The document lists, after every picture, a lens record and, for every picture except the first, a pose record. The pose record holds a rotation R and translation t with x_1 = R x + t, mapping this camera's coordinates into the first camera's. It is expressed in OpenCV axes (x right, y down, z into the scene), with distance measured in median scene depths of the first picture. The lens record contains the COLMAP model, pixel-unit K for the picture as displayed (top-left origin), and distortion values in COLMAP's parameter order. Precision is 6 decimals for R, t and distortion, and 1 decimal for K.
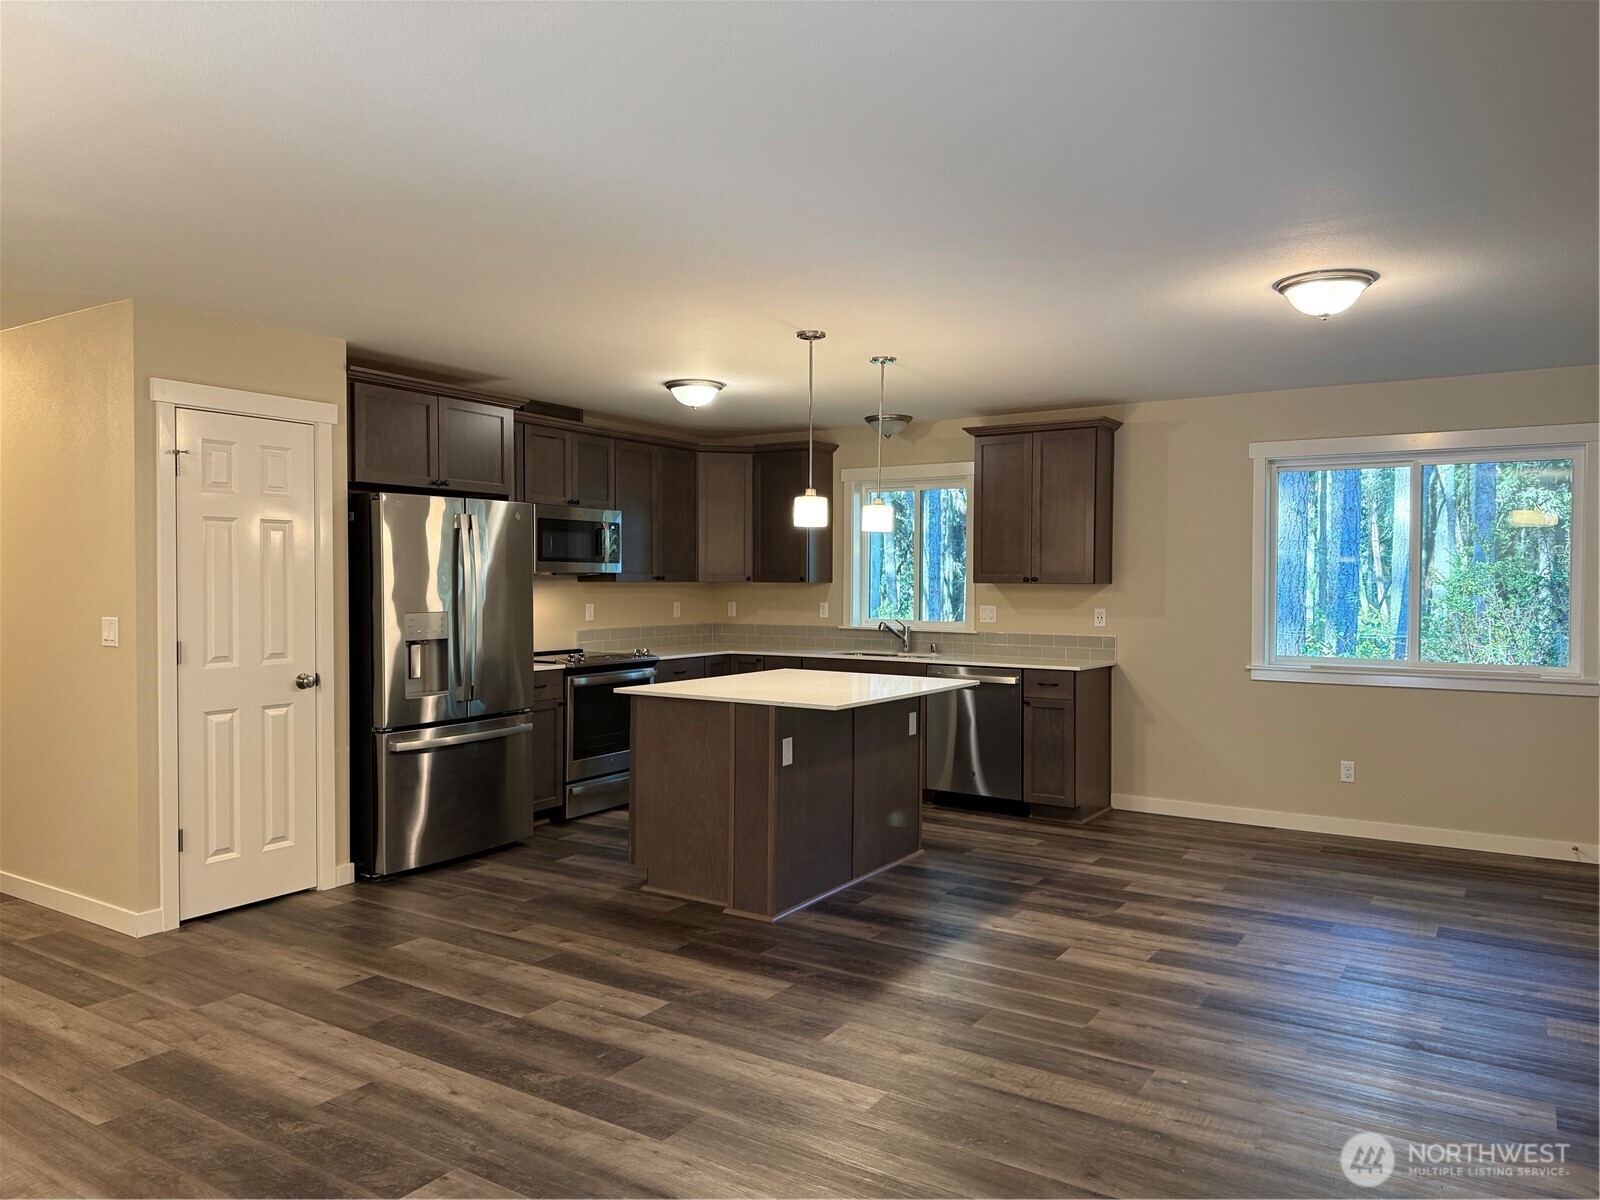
lens RADIAL K [[1107.7, 0, 796.1], [0, 1107.7, 591.7], [0, 0, 1]] dist [0.072835, -0.095605]
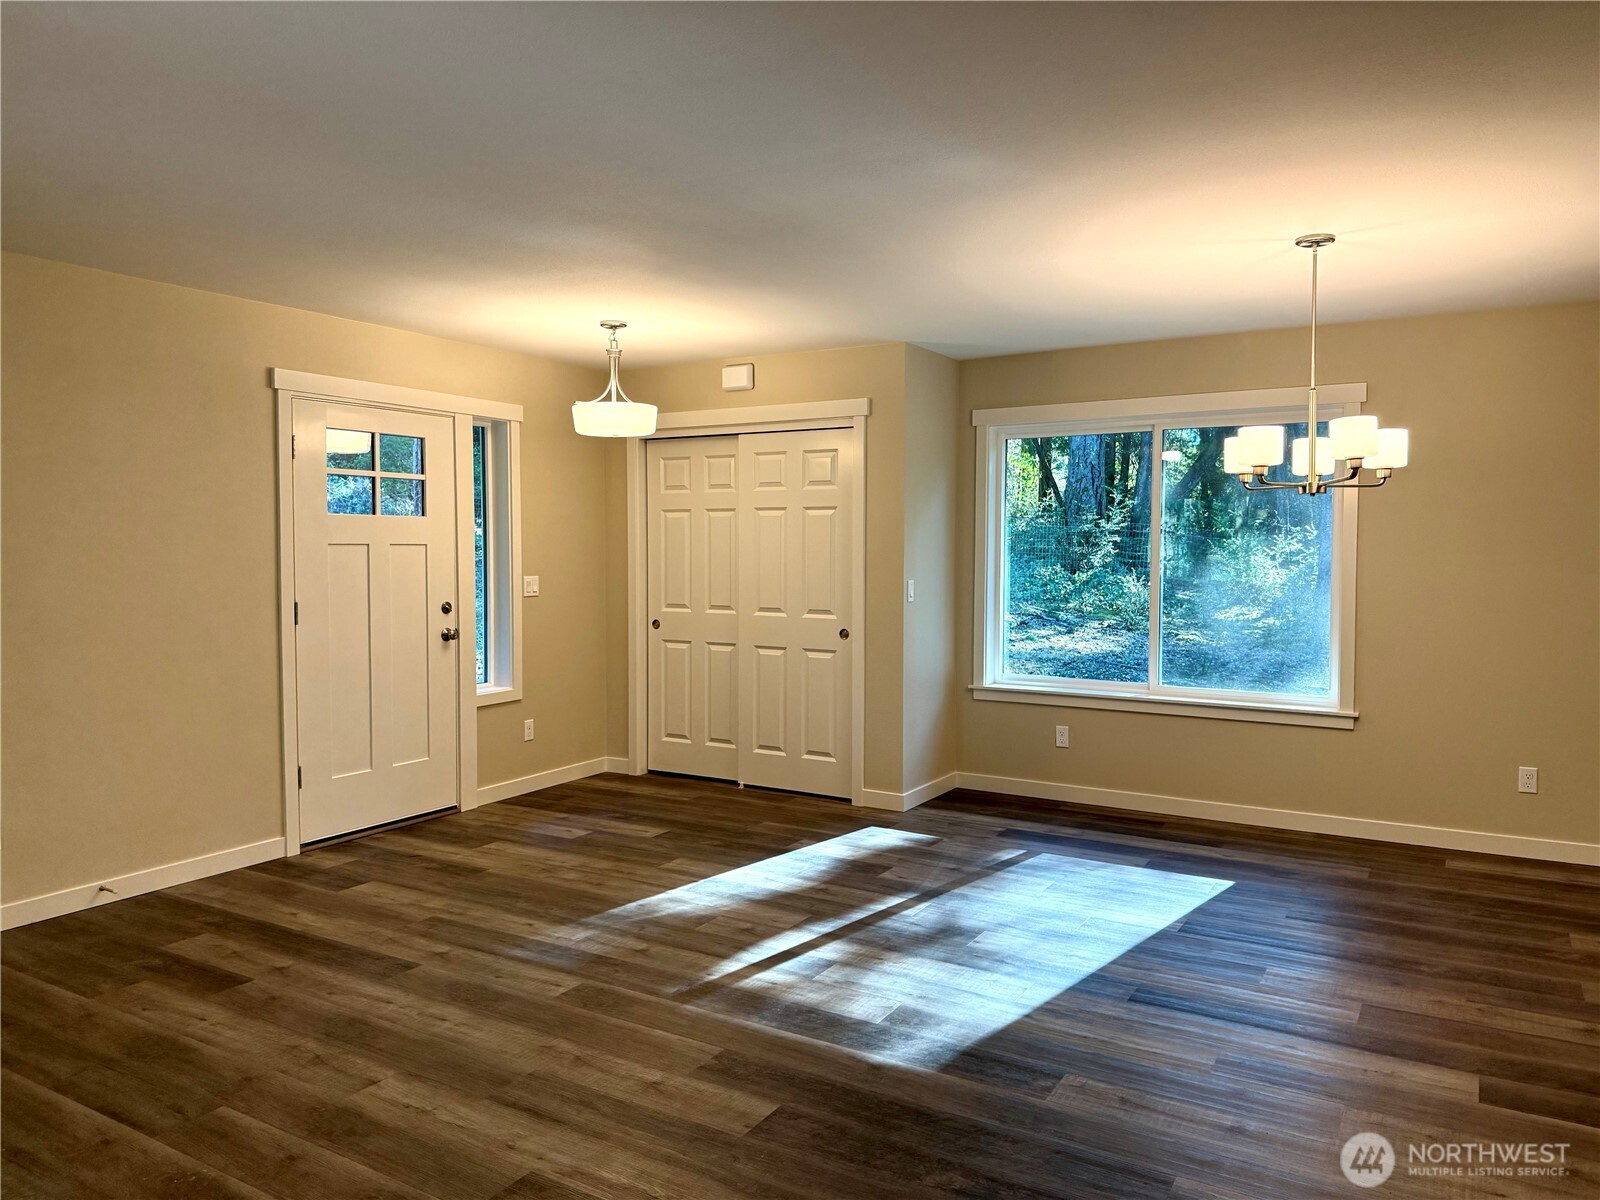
lens RADIAL K [[1107.7, 0, 796.1], [0, 1107.7, 591.7], [0, 0, 1]] dist [0.072835, -0.095605]
pose [[-0.999270, -0.001393, -0.038177, -0.216593], [-0.003406, 0.998603, 0.052724, -0.020571], [0.038051, 0.052815, -0.997879, 1.416855]]
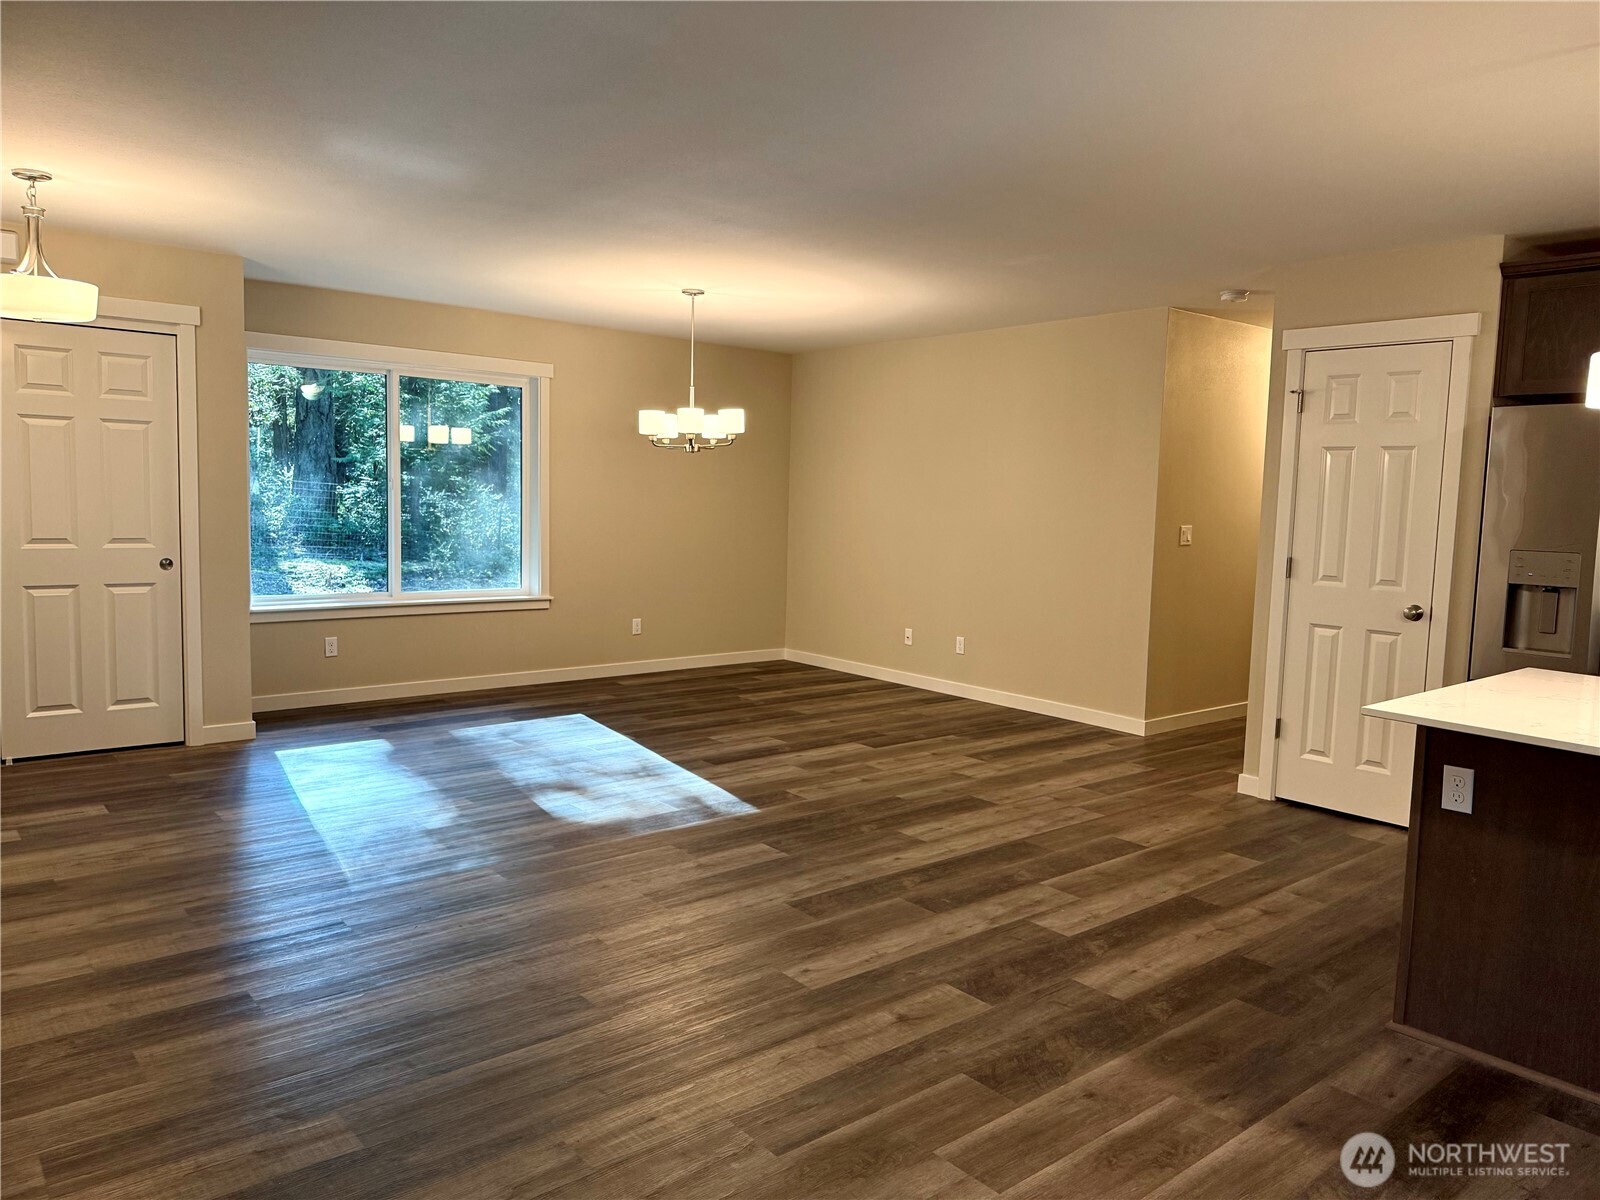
lens RADIAL K [[1107.7, 0, 796.1], [0, 1107.7, 591.7], [0, 0, 1]] dist [0.072835, -0.095605]
pose [[-0.290313, 0.074454, -0.954031, 0.852015], [-0.040987, 0.995086, 0.090130, -0.004993], [0.956054, 0.065268, -0.285834, 1.032615]]
